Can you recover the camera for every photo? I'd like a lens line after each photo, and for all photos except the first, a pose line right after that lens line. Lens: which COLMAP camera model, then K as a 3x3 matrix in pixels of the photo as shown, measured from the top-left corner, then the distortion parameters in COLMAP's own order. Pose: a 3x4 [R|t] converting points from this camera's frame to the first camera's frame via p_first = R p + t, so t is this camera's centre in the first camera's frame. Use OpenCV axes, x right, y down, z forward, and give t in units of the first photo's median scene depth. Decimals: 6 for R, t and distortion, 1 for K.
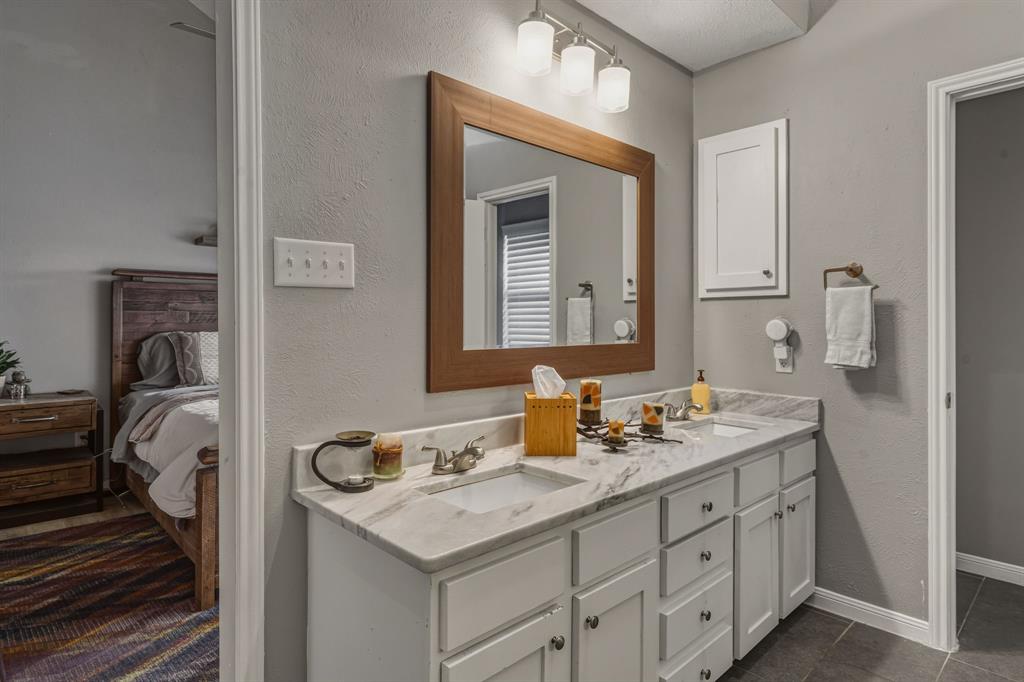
lens RADIAL K [[560.5, 0, 502.7], [0, 560.5, 321.7], [0, 0, 1]] dist [0.018873, -0.003796]
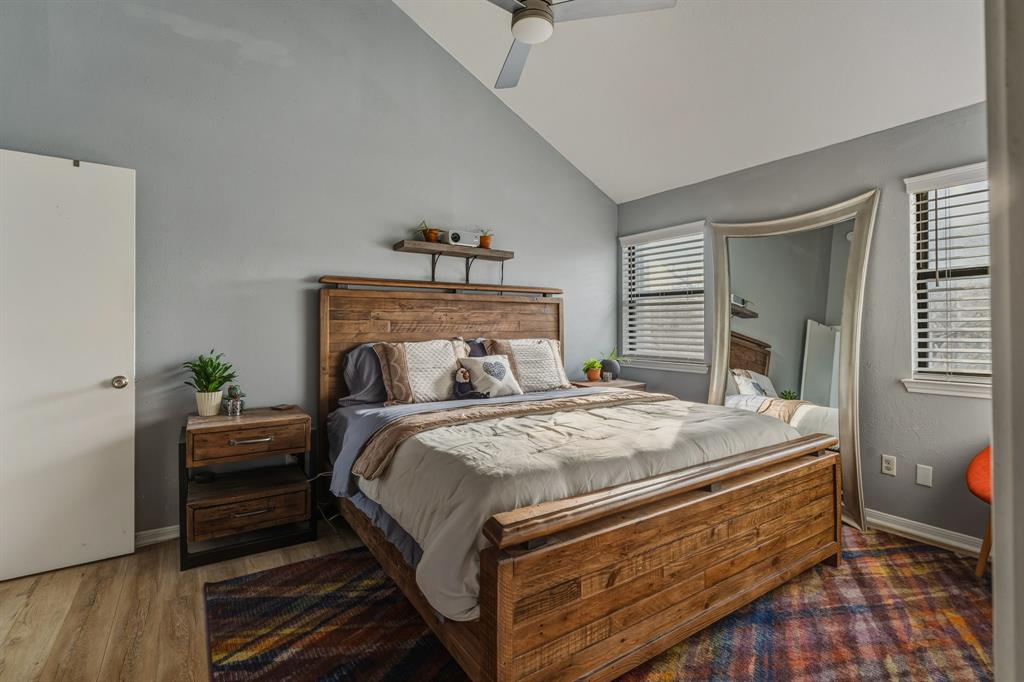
lens RADIAL K [[472.9, 0, 512.7], [0, 472.9, 332.3], [0, 0, 1]] dist [-0.003595, 0.001129]
pose [[0.988041, -0.003294, -0.154157, -0.271388], [0.003536, 0.999993, 0.001297, 0.000869], [0.154151, -0.001827, 0.988046, 0.292755]]
